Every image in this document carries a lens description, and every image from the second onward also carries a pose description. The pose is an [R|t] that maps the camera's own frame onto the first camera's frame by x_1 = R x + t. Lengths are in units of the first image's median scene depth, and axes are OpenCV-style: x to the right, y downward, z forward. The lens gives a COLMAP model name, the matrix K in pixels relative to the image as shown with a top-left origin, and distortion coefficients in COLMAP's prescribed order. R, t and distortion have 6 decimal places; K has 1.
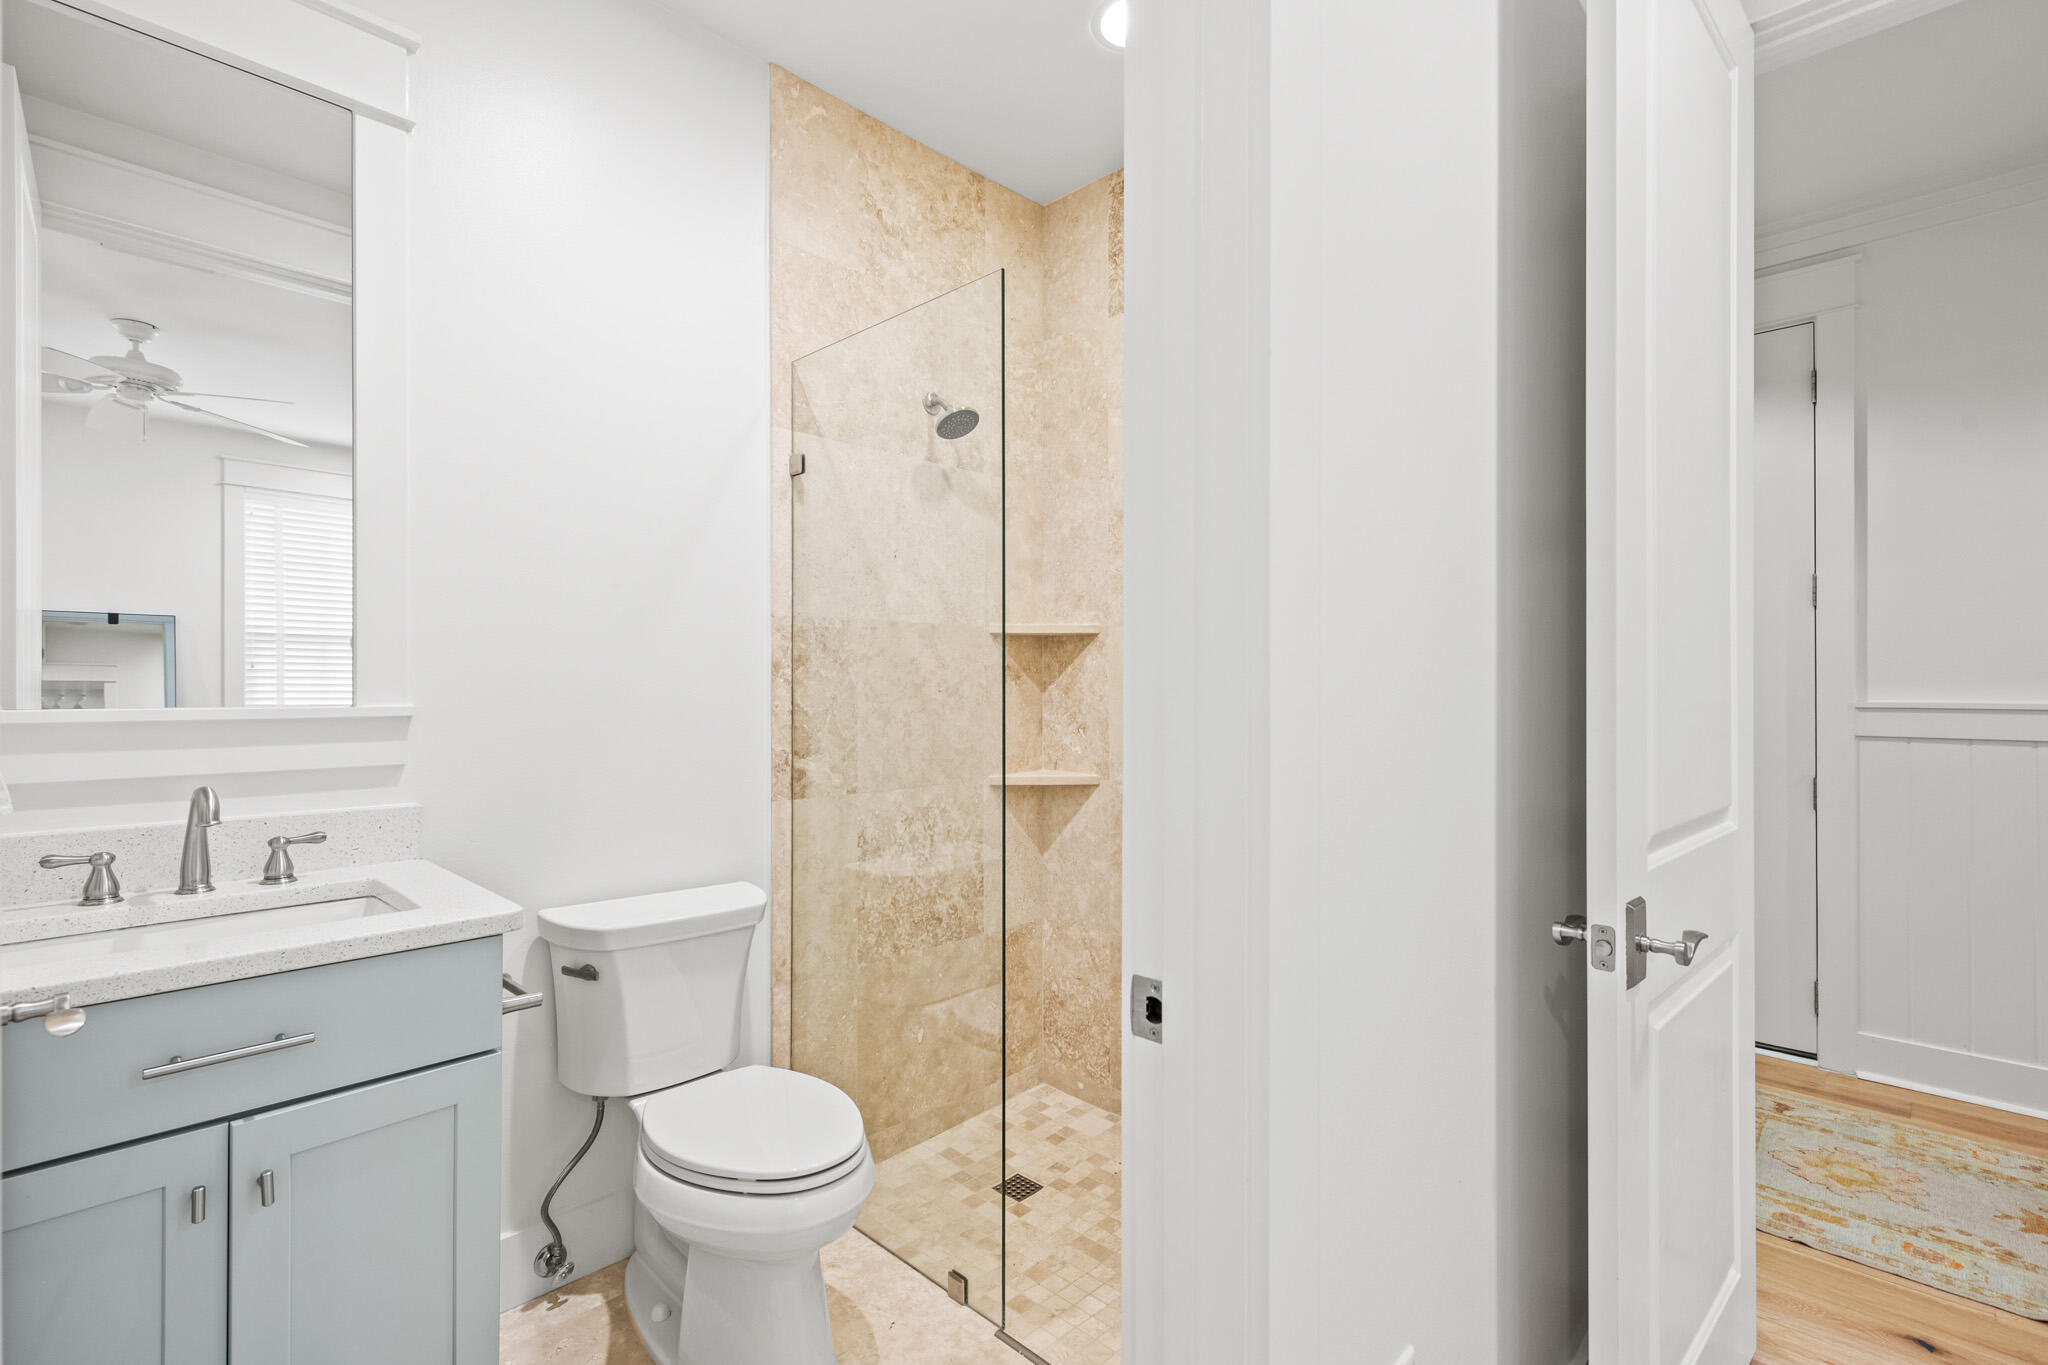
lens RADIAL K [[911.6, 0, 1028.4], [0, 911.6, 689.7], [0, 0, 1]] dist [-0.002472, -0.002884]
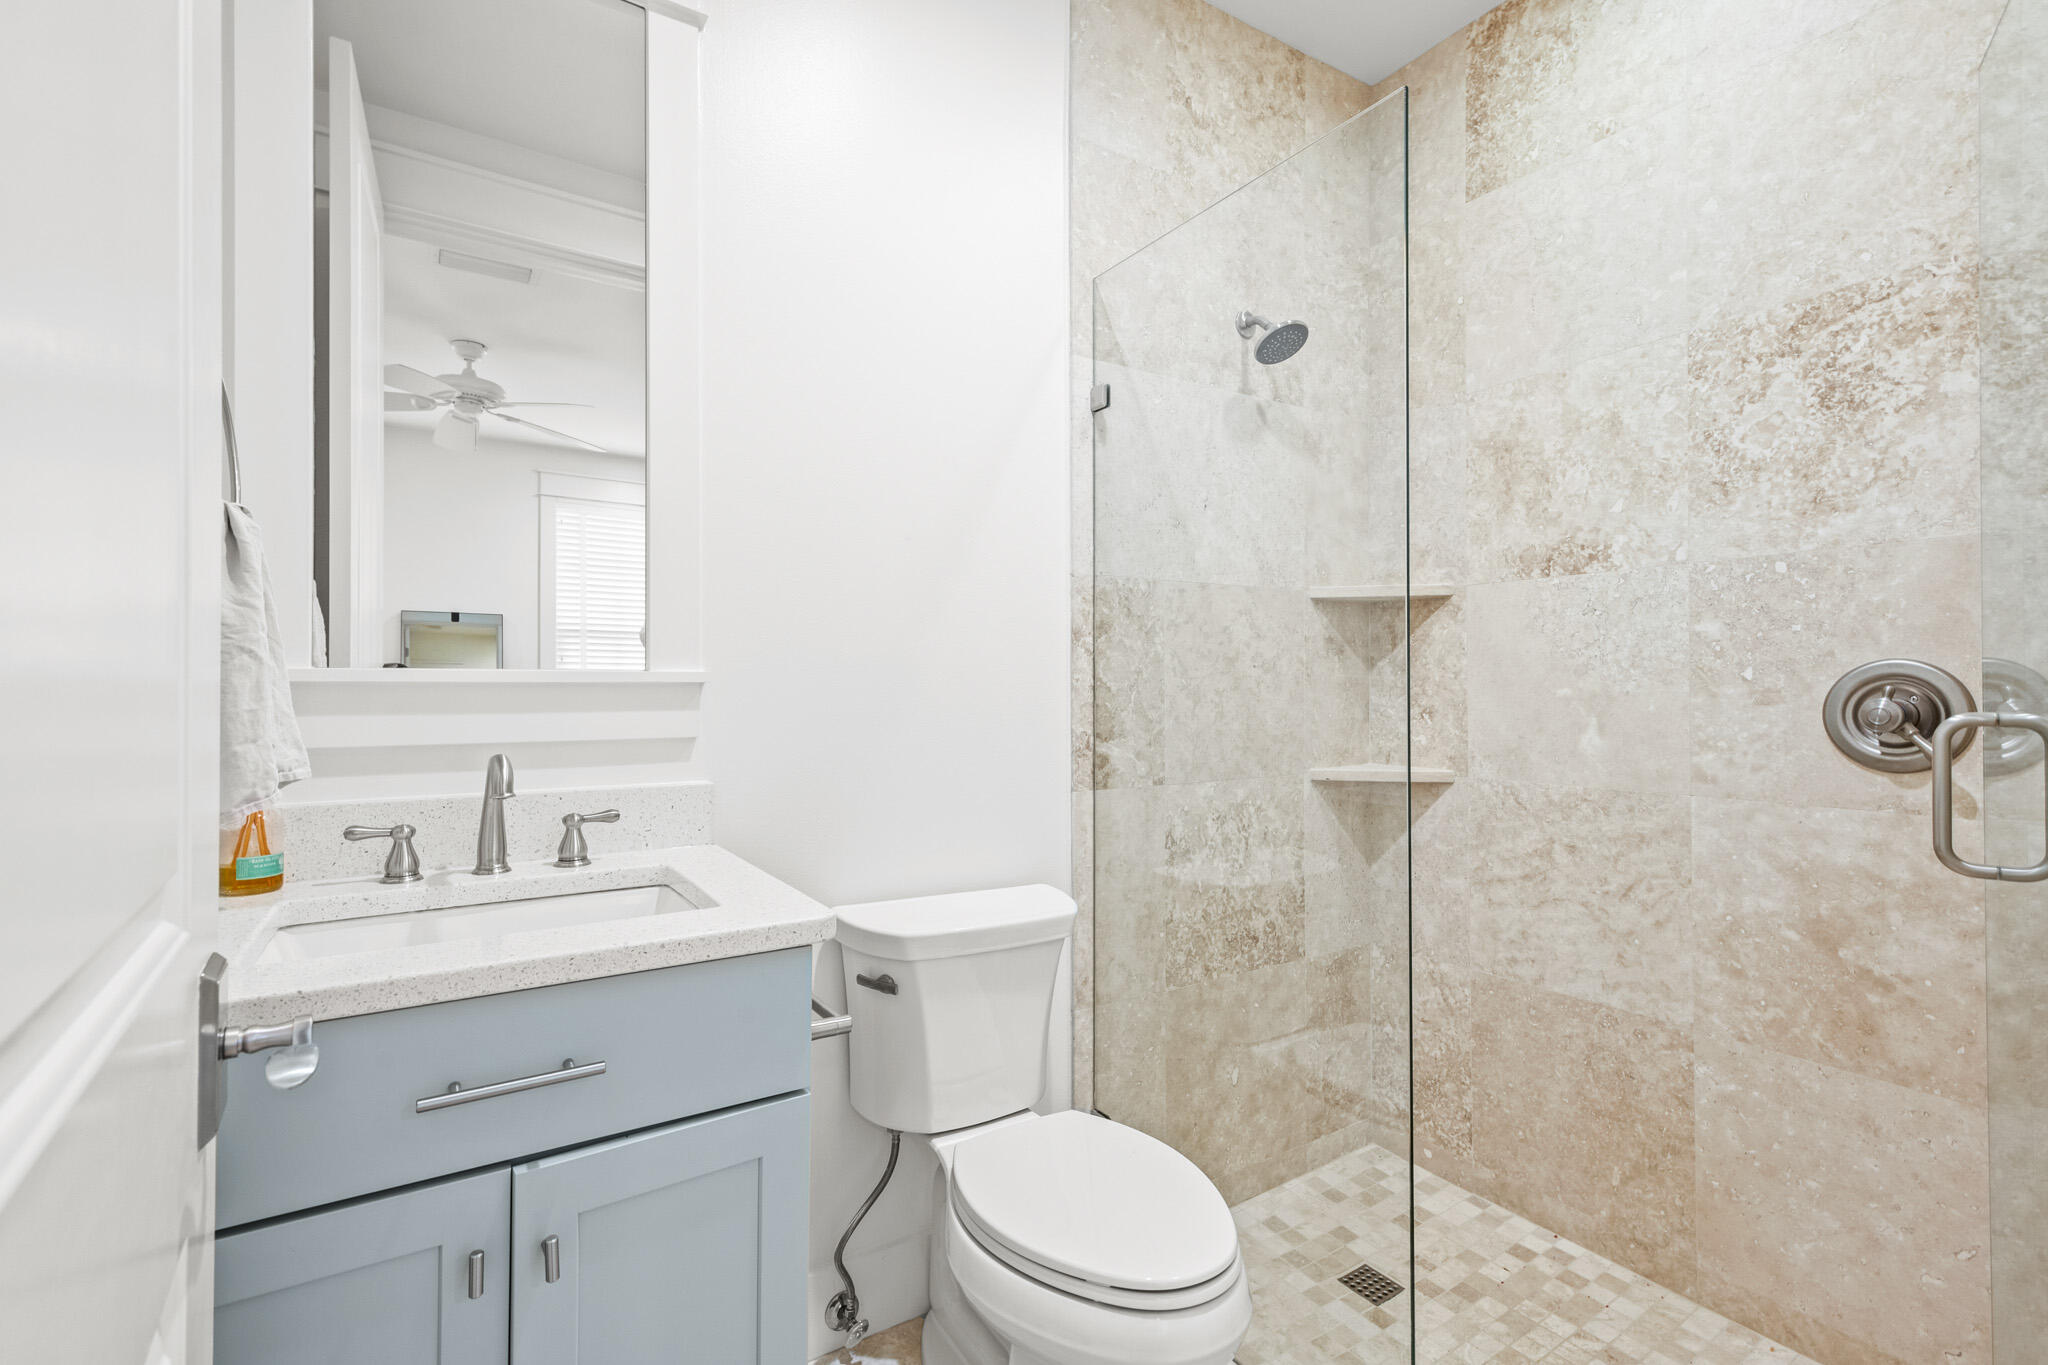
lens RADIAL K [[911.6, 0, 1028.2], [0, 911.6, 684.7], [0, 0, 1]] dist [-0.002472, -0.002884]
pose [[0.972144, -0.000962, -0.234381, -0.112853], [-0.000160, 0.999989, -0.004769, 0.024538], [0.234383, 0.004674, 0.972133, 0.146544]]
